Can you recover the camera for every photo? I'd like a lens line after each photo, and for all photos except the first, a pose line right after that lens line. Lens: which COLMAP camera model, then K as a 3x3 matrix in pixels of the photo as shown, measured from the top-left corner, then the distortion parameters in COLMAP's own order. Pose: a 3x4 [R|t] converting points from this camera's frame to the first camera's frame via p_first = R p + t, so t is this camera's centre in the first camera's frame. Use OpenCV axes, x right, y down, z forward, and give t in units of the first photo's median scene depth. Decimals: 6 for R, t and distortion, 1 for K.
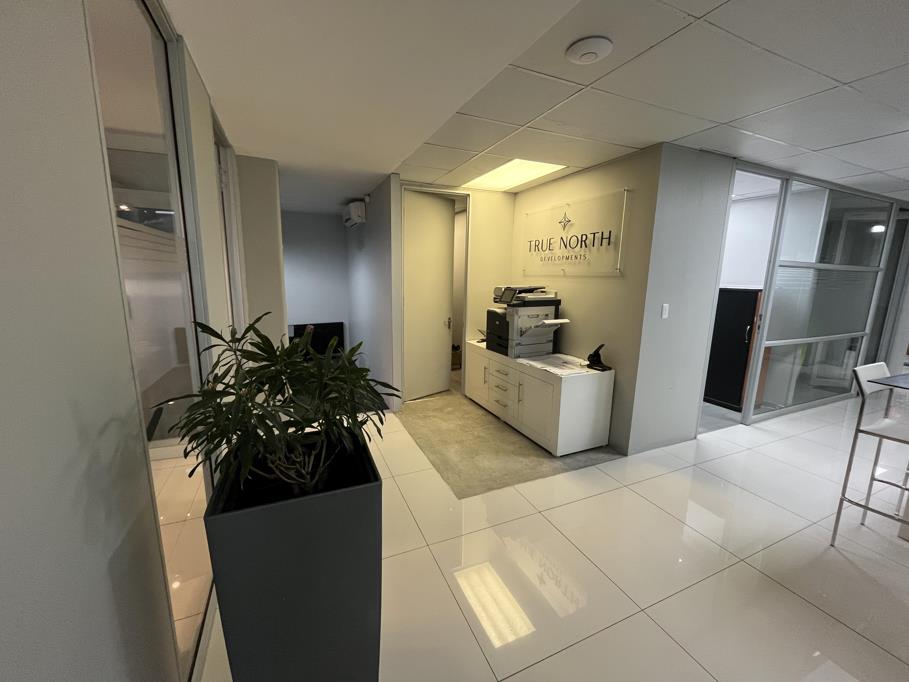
lens RADIAL K [[366.3, 0, 452.9], [0, 366.3, 340.5], [0, 0, 1]] dist [-0.002533, -0.001494]
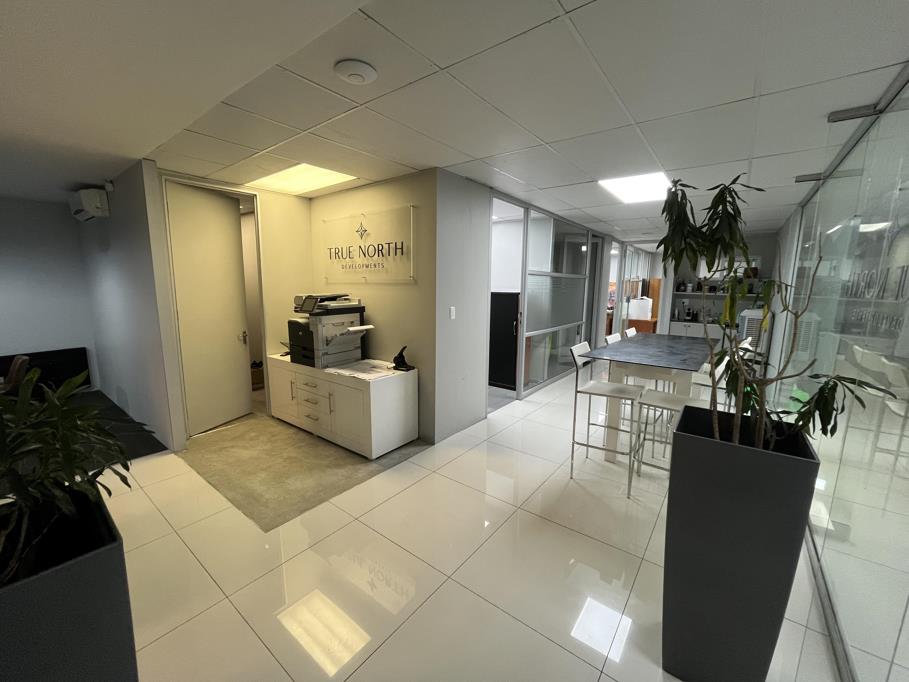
lens RADIAL K [[366.3, 0, 454.8], [0, 366.3, 340.5], [0, 0, 1]] dist [-0.002533, -0.001494]
pose [[0.880377, -0.080762, 0.467348, 0.032319], [0.089276, 0.995999, 0.003941, 0.001877], [-0.465796, 0.038254, 0.884065, -0.021009]]
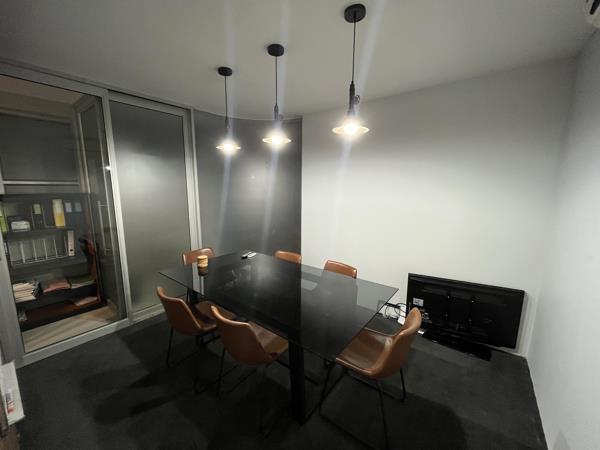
lens RADIAL K [[241.8, 0, 300.1], [0, 241.8, 225.8], [0, 0, 1]] dist [-0.002533, -0.001494]
pose [[0.484814, 0.126120, -0.865476, -0.339795], [-0.154438, 0.986344, 0.057222, -0.190932], [0.860874, 0.105920, 0.497671, 1.097666]]
